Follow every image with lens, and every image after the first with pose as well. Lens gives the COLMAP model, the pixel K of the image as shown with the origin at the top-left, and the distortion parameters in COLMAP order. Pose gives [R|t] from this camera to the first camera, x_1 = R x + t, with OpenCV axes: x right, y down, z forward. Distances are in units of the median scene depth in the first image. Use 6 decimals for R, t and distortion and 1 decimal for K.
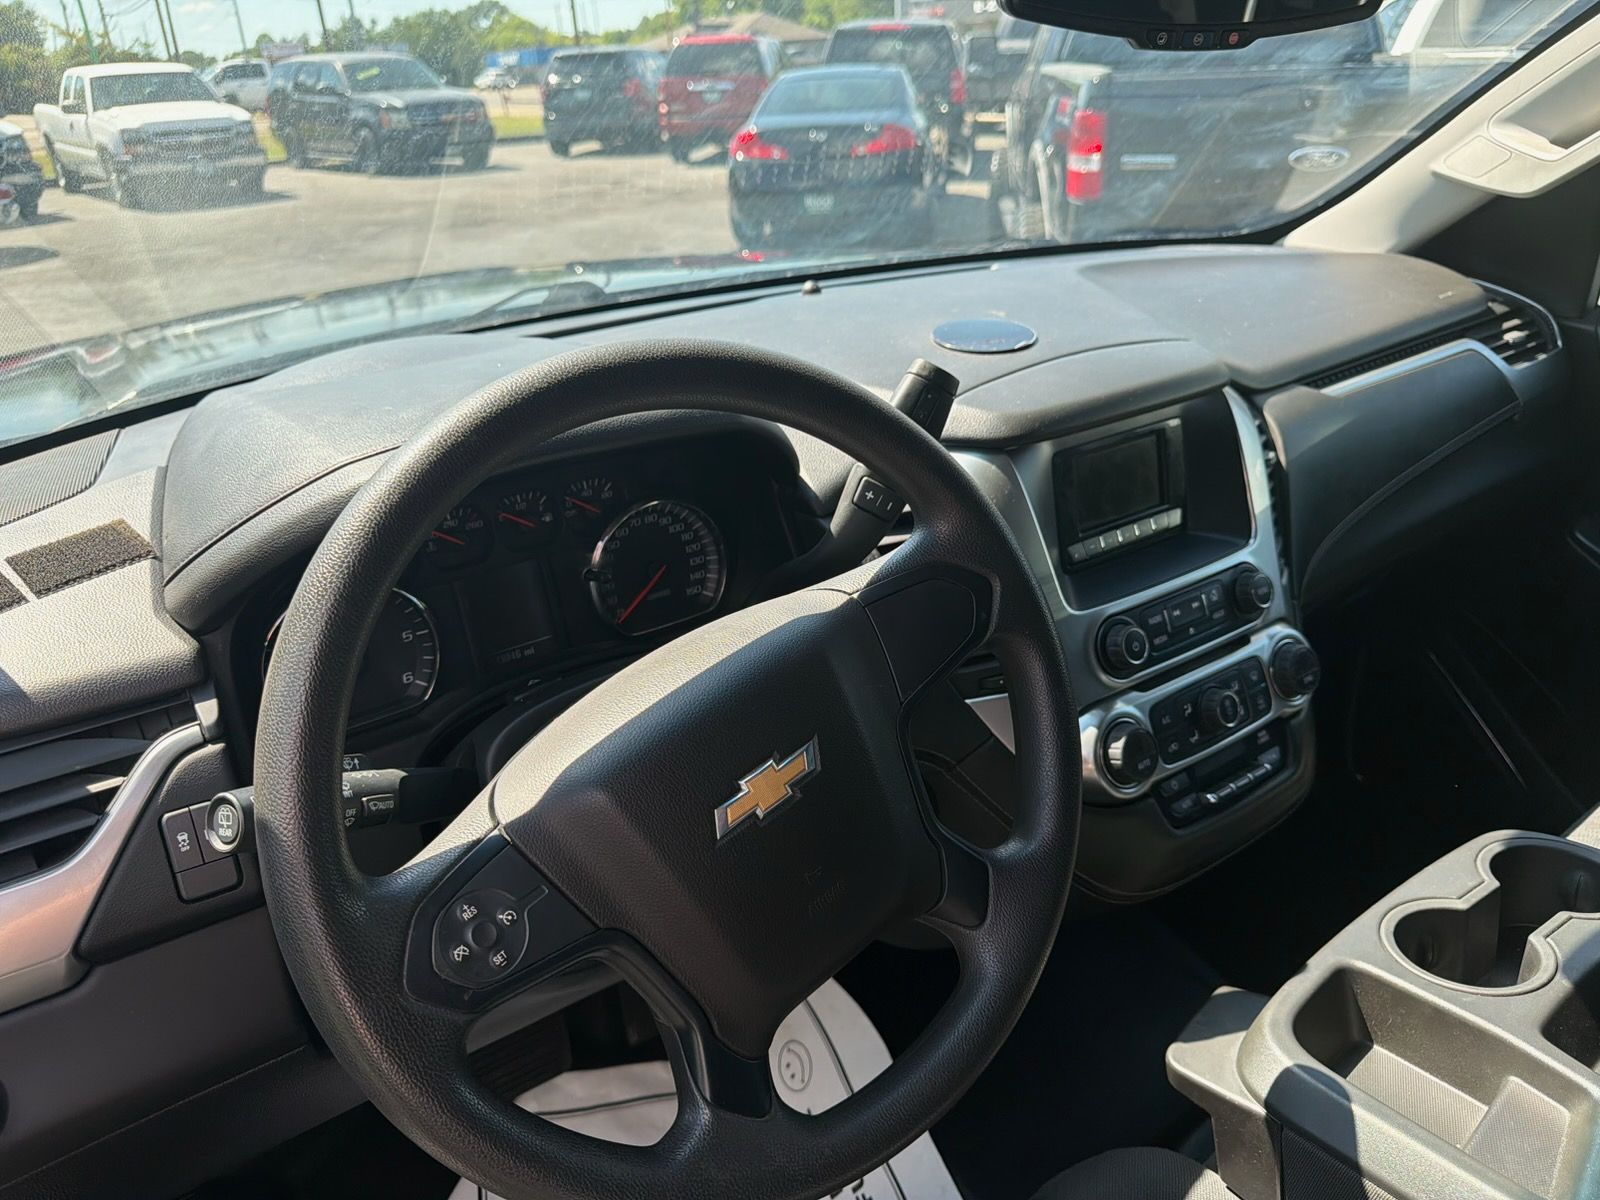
lens RADIAL K [[1166.3, 0, 788.6], [0, 1166.3, 594.6], [0, 0, 1]] dist [-0.007045, -0.005088]
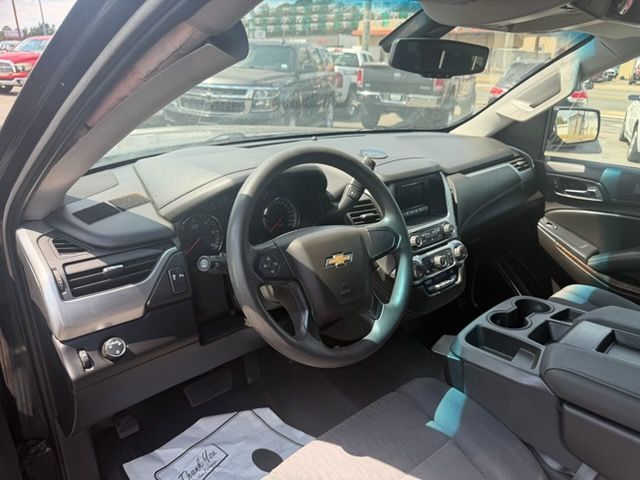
lens RADIAL K [[454.3, 0, 311.4], [0, 454.3, 237.8], [0, 0, 1]] dist [0.075198, -0.131551]
pose [[0.991960, 0.022355, 0.124558, -0.140628], [-0.015169, 0.998181, -0.058346, 0.085741], [-0.125636, 0.055988, 0.990495, -0.236384]]
